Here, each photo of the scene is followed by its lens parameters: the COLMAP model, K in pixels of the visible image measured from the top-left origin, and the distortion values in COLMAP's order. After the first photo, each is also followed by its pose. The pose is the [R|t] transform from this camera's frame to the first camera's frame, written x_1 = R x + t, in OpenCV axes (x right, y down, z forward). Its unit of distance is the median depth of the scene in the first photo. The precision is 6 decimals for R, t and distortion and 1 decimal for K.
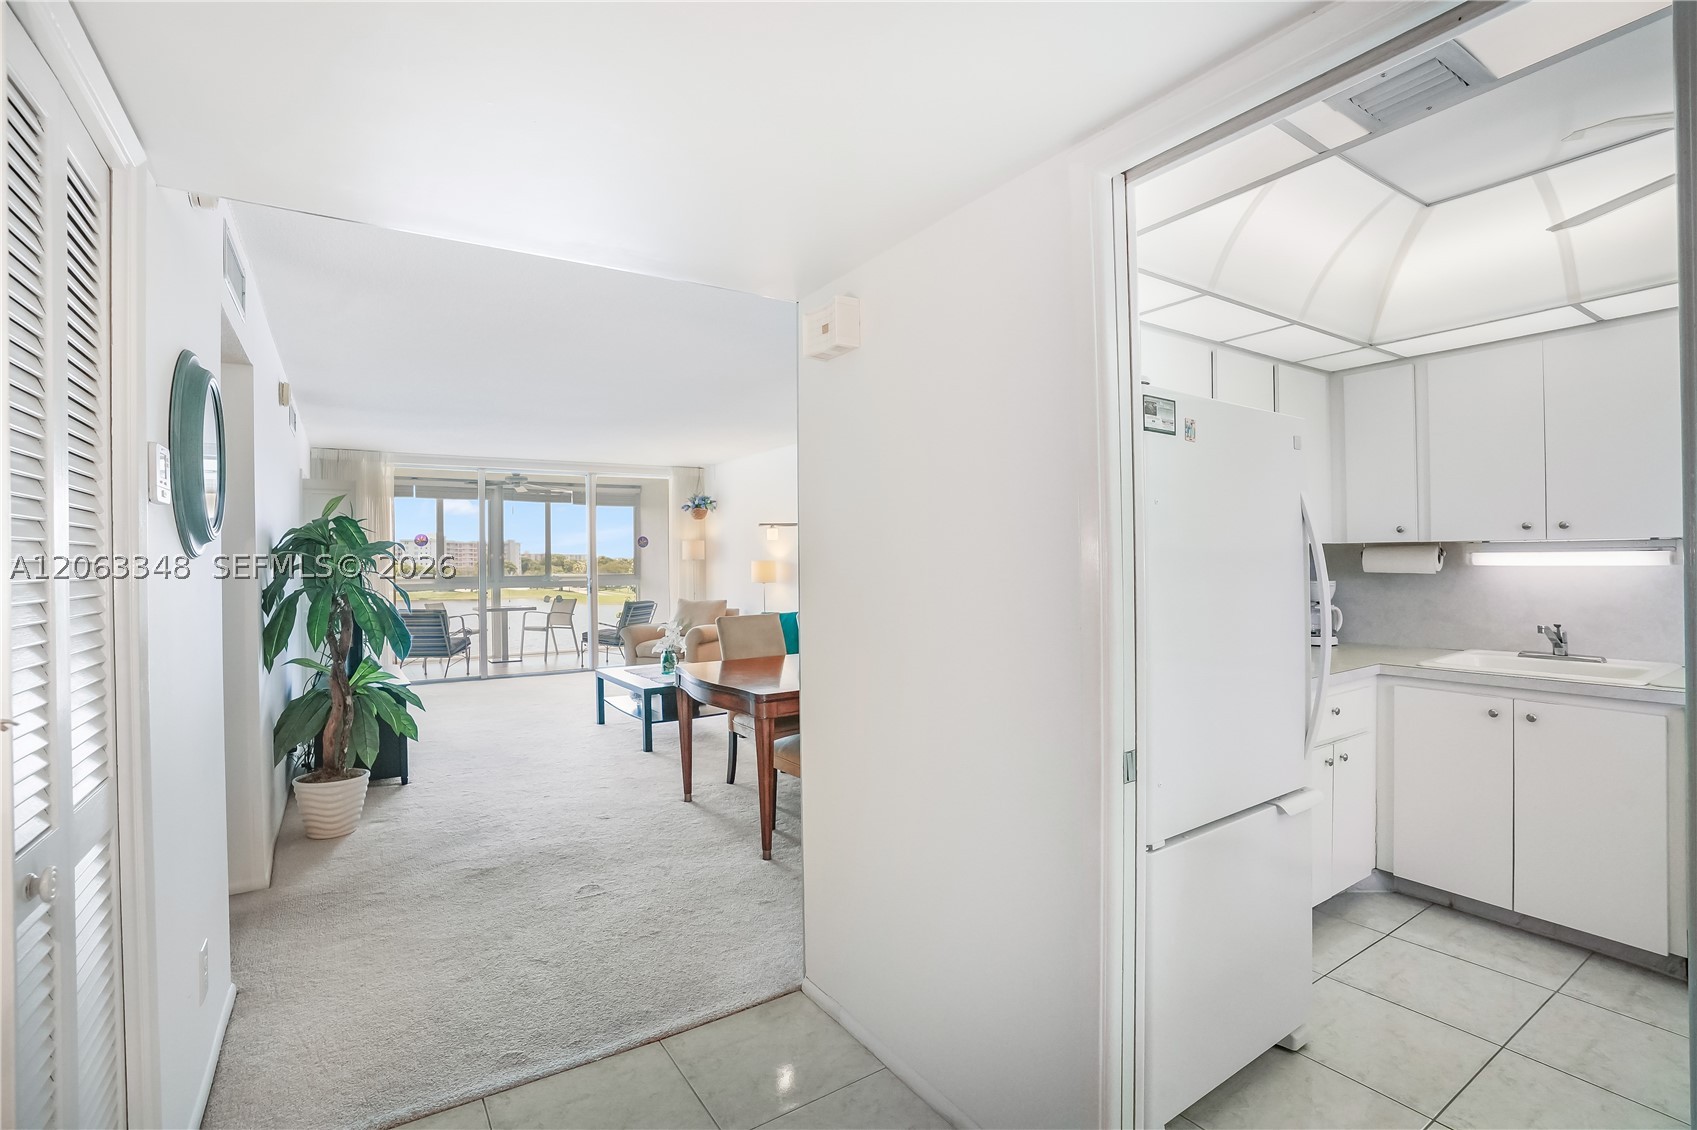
lens RADIAL K [[779.0, 0, 846.7], [0, 779.0, 569.1], [0, 0, 1]] dist [-0.001150, 0.000507]
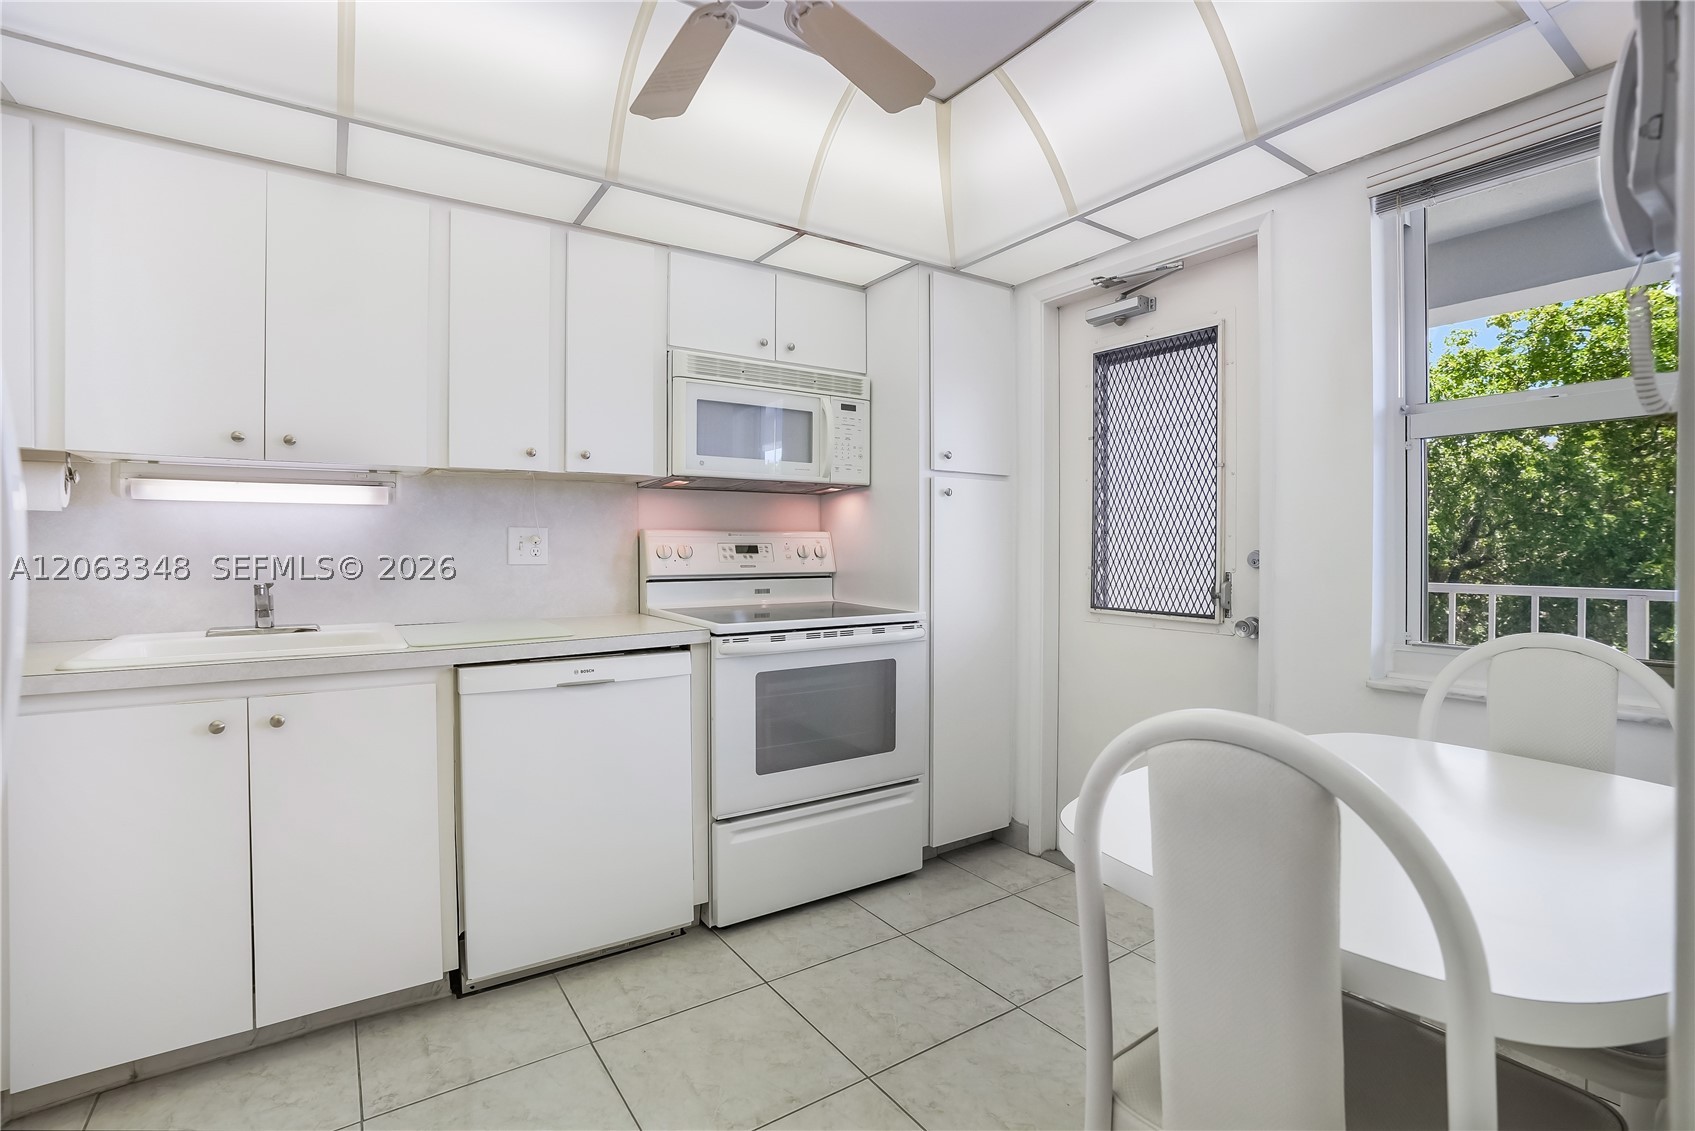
lens RADIAL K [[778.1, 0, 842.4], [0, 778.1, 559.6], [0, 0, 1]] dist [-0.001150, 0.000507]
pose [[-0.009088, -0.002155, 0.999956, 0.208720], [0.007589, 0.999969, 0.002224, 0.054518], [-0.999930, 0.007608, -0.009072, 0.510421]]
